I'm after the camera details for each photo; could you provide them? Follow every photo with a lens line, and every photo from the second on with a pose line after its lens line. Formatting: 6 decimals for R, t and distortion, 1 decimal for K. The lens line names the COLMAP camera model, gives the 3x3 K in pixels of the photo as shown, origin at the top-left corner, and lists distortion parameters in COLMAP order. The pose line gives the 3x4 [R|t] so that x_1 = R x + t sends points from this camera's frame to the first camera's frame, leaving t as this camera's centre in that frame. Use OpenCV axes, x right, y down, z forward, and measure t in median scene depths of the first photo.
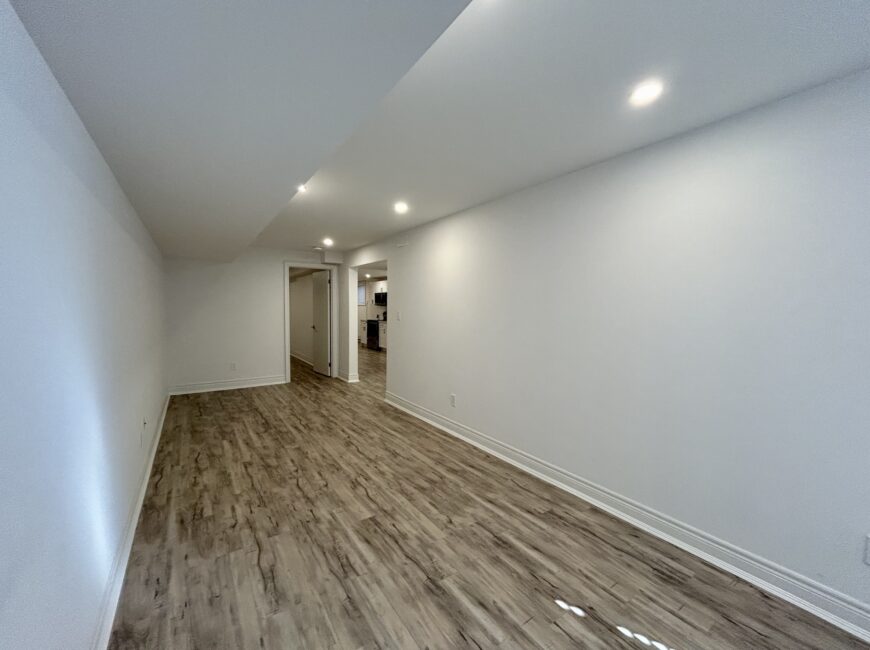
lens RADIAL K [[352.9, 0, 431.0], [0, 352.9, 323.8], [0, 0, 1]] dist [-0.003617, 0.000843]
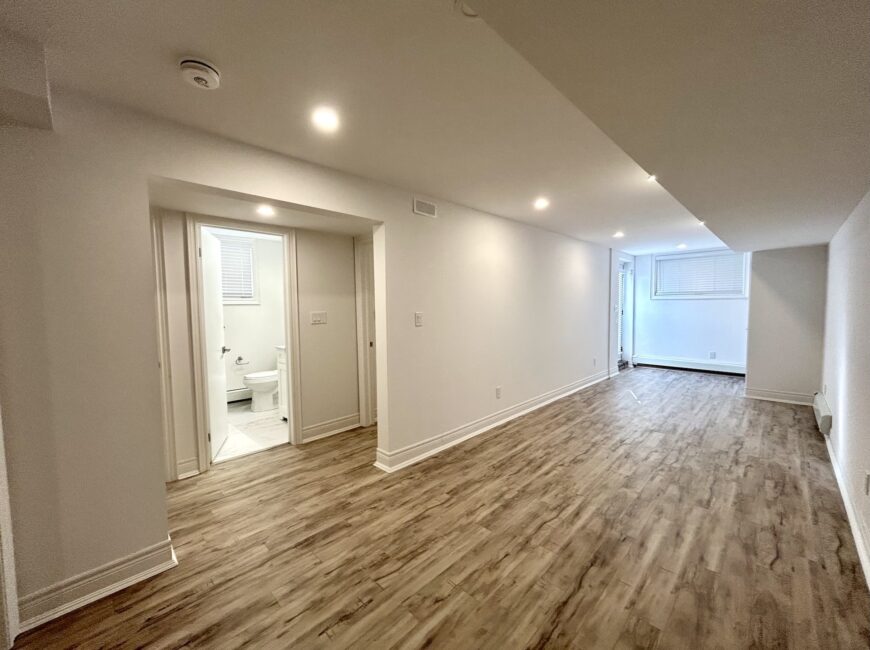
lens RADIAL K [[352.9, 0, 443.3], [0, 352.9, 316.5], [0, 0, 1]] dist [-0.003617, 0.000843]
pose [[-0.205403, -0.037055, 0.977976, -1.222739], [0.058936, 0.997001, 0.050154, -0.092350], [-0.976901, 0.067940, -0.202603, 1.802448]]
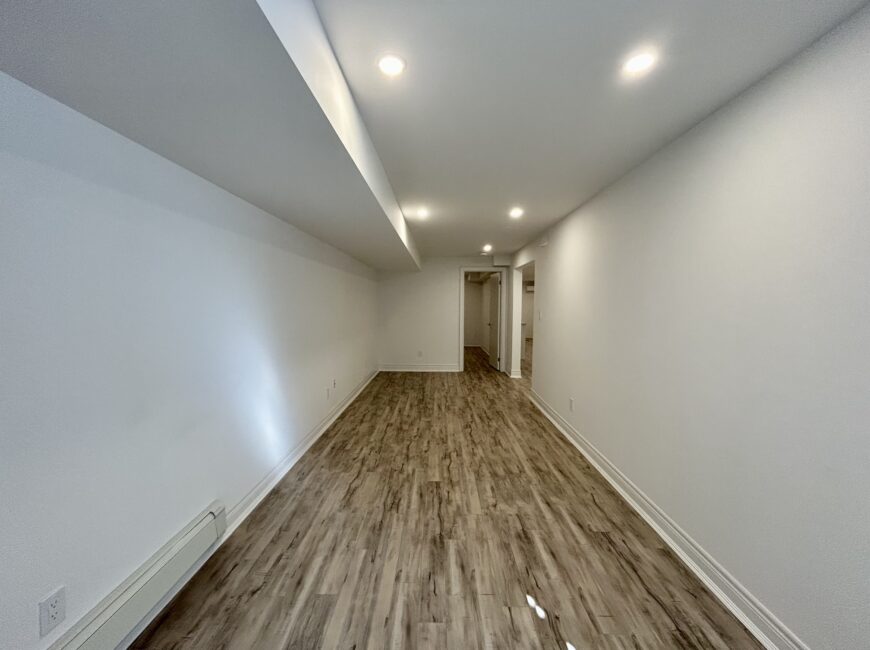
lens RADIAL K [[352.9, 0, 432.7], [0, 352.9, 324.4], [0, 0, 1]] dist [-0.003617, 0.000843]
pose [[0.813256, 0.028503, -0.581208, 0.407734], [-0.024264, 0.999592, 0.015069, -0.008000], [0.581401, 0.001847, 0.813615, 0.000297]]
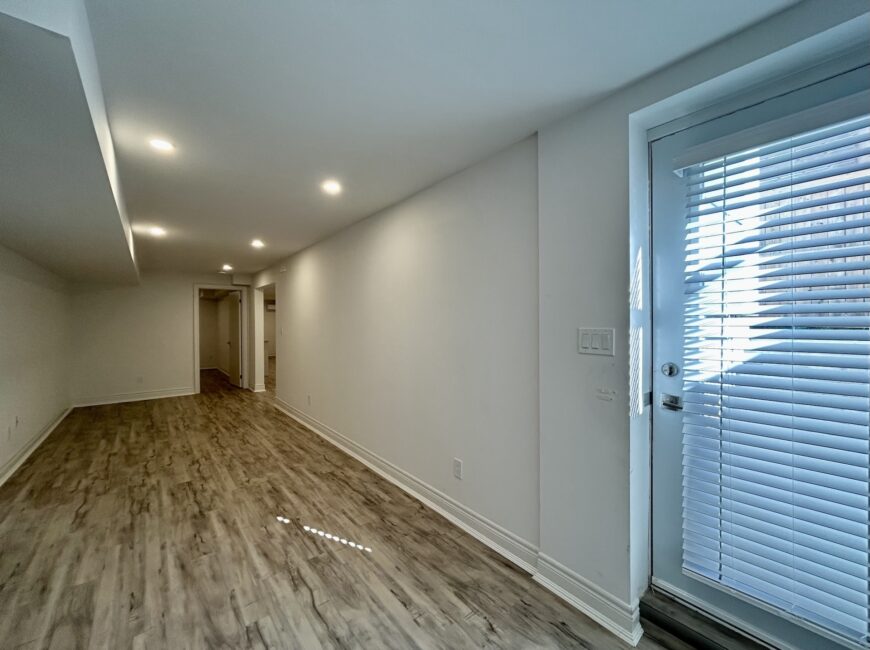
lens RADIAL K [[352.9, 0, 435.0], [0, 352.9, 325.1], [0, 0, 1]] dist [-0.003617, 0.000843]
pose [[0.996541, -0.014897, 0.081754, 0.529150], [0.018162, 0.999061, -0.039340, 0.022231], [-0.081091, 0.040689, 0.995876, -0.341300]]
